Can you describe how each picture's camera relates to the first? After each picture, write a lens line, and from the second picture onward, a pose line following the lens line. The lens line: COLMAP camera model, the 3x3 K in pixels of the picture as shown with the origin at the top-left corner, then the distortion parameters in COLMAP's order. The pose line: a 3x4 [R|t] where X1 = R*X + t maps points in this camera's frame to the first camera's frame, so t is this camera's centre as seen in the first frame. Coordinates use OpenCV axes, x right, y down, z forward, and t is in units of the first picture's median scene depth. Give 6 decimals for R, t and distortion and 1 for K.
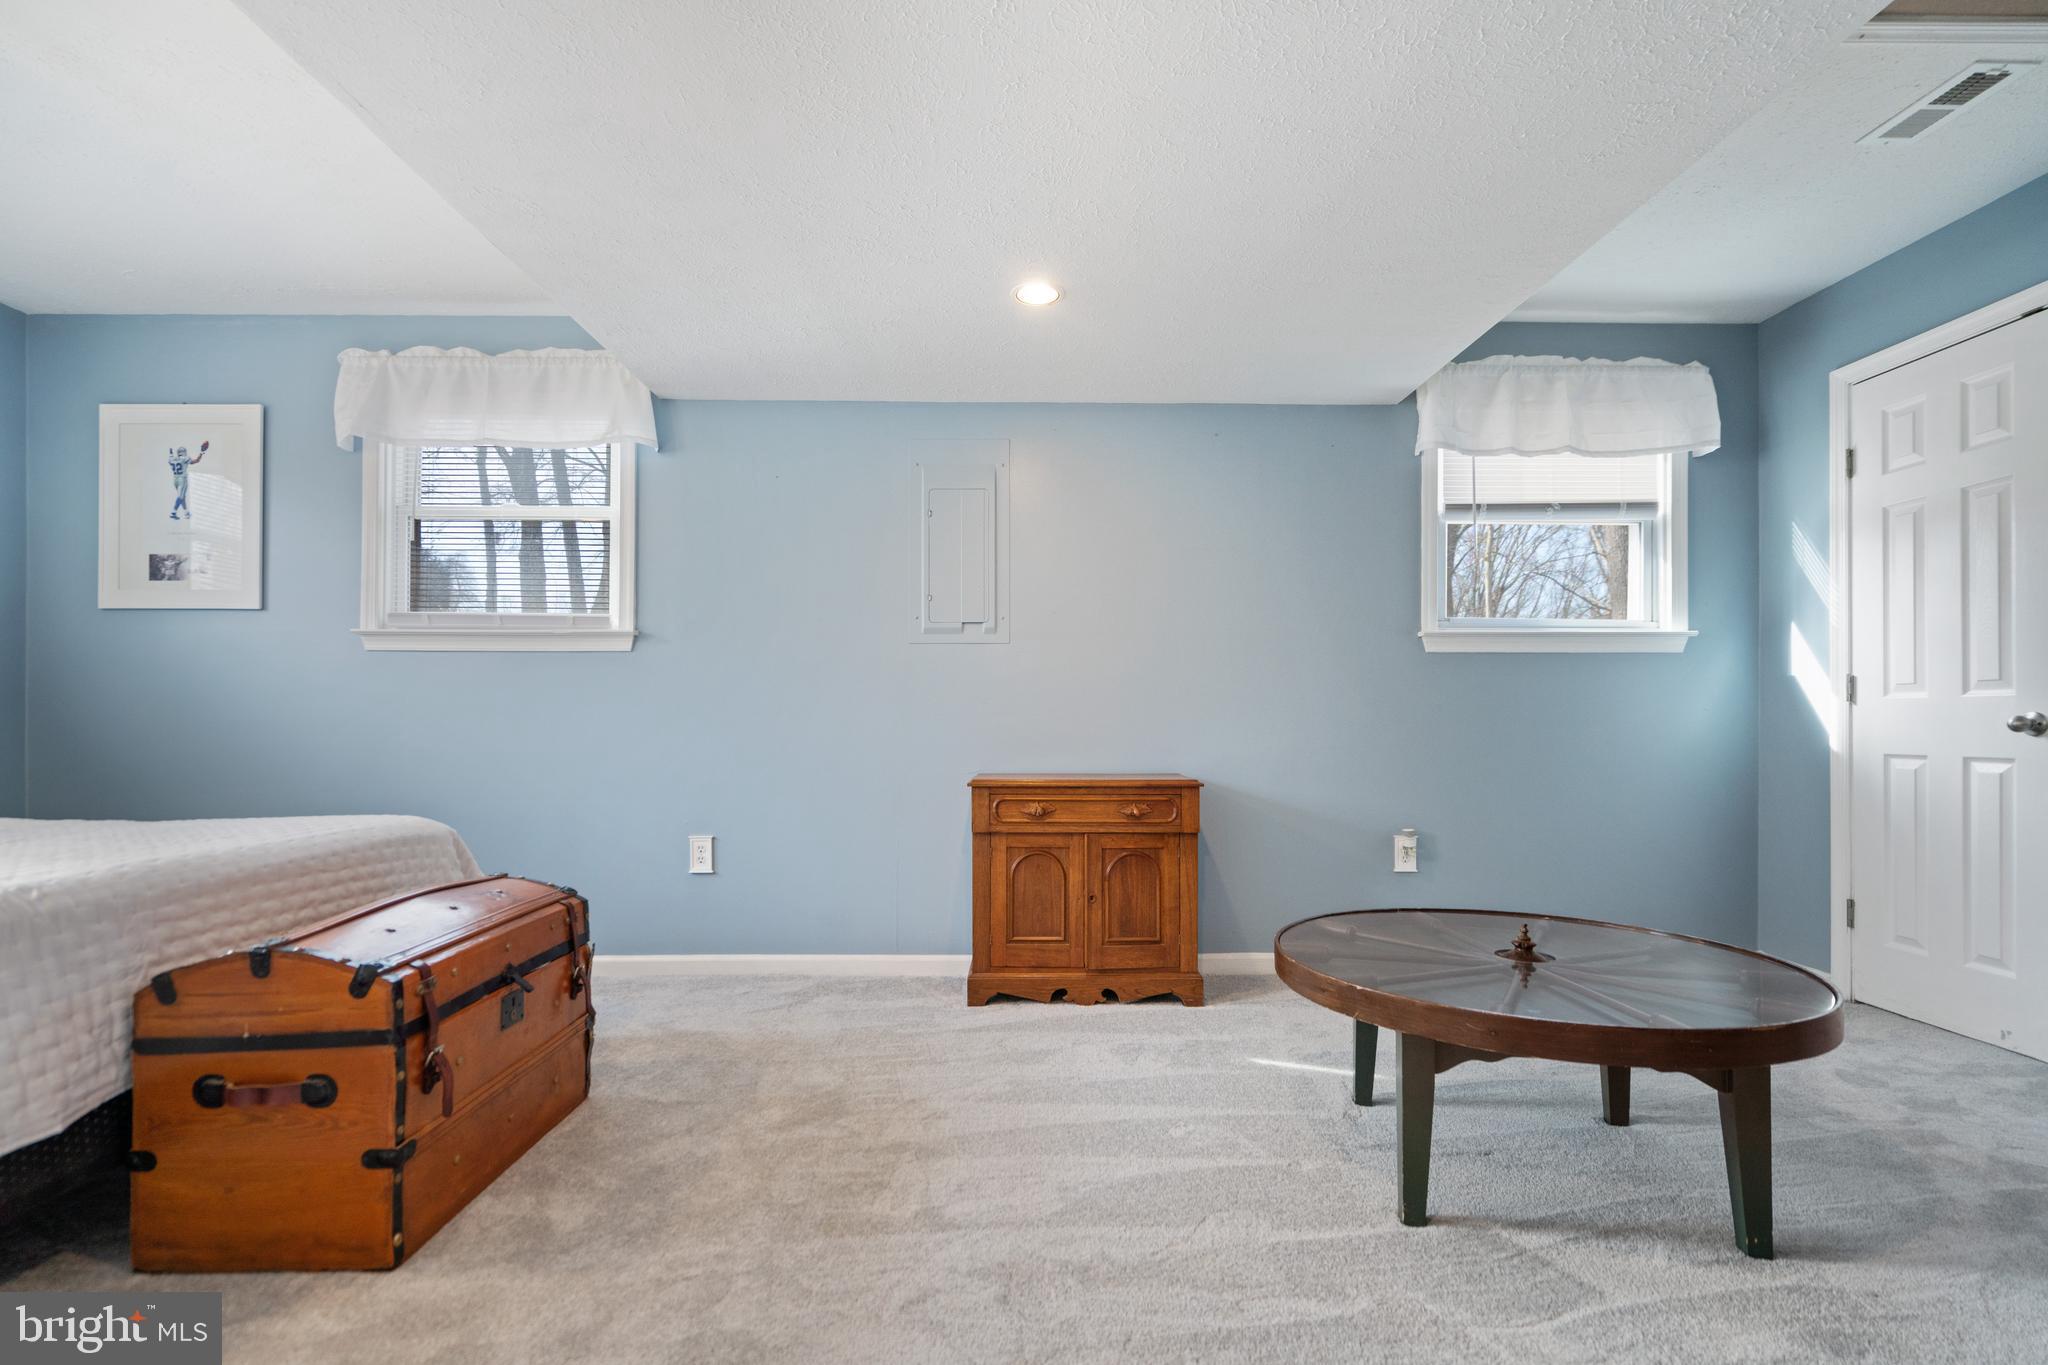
lens RADIAL K [[951.0, 0, 1009.9], [0, 951.0, 731.0], [0, 0, 1]] dist [-0.002158, 0.001523]
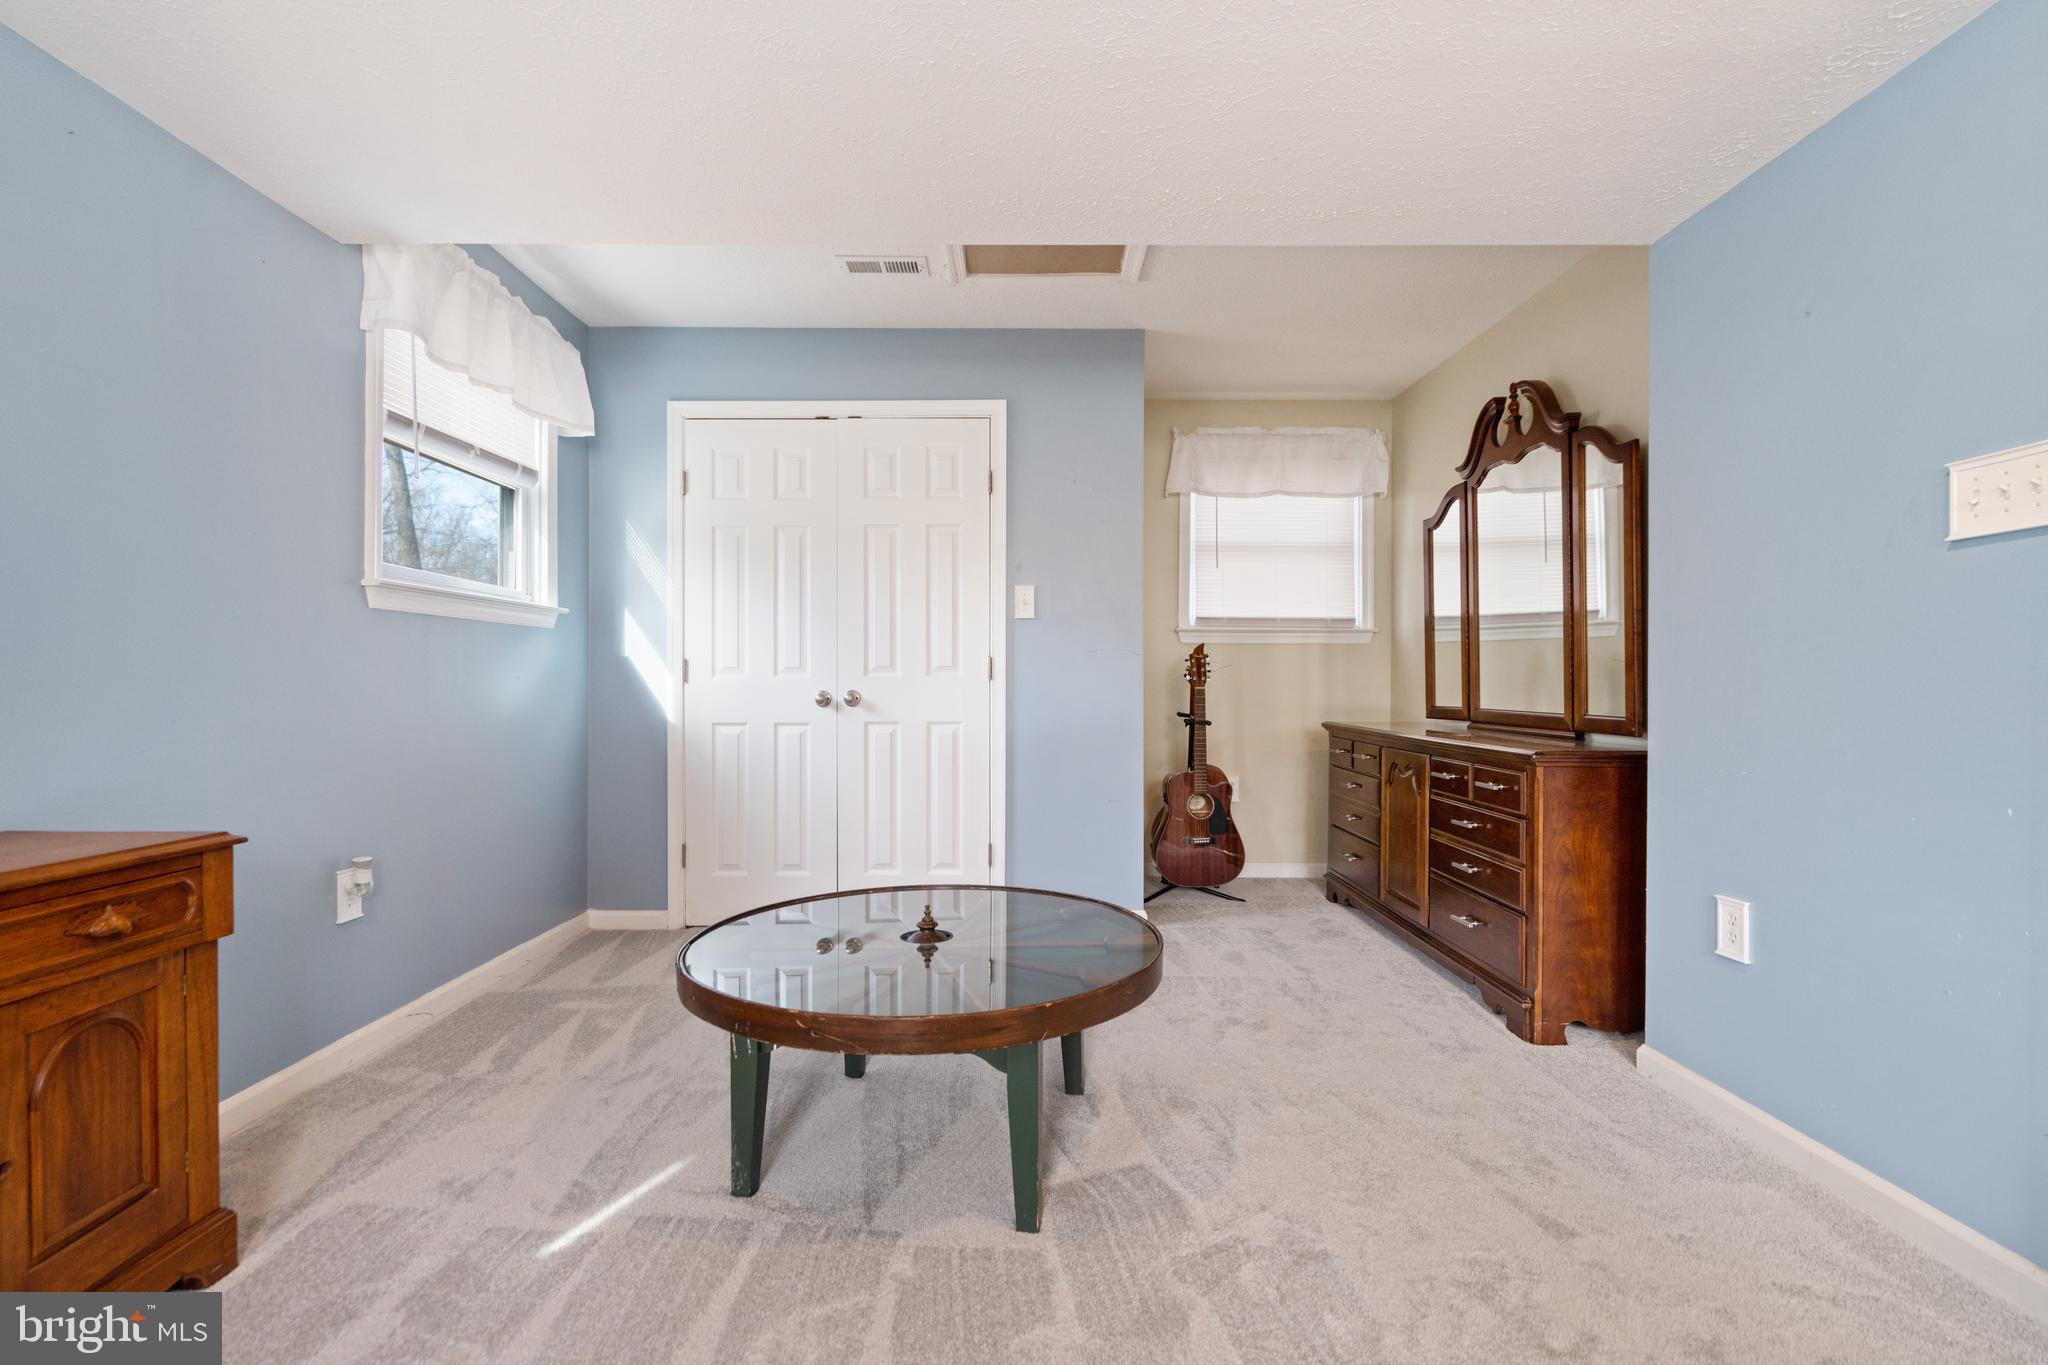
lens RADIAL K [[951.0, 0, 1005.3], [0, 951.0, 688.4], [0, 0, 1]] dist [-0.002158, 0.001523]
pose [[0.002038, -0.008845, 0.999959, -0.310831], [0.008624, 0.999924, 0.008827, -0.027016], [-0.999961, 0.008606, 0.002114, 0.572024]]
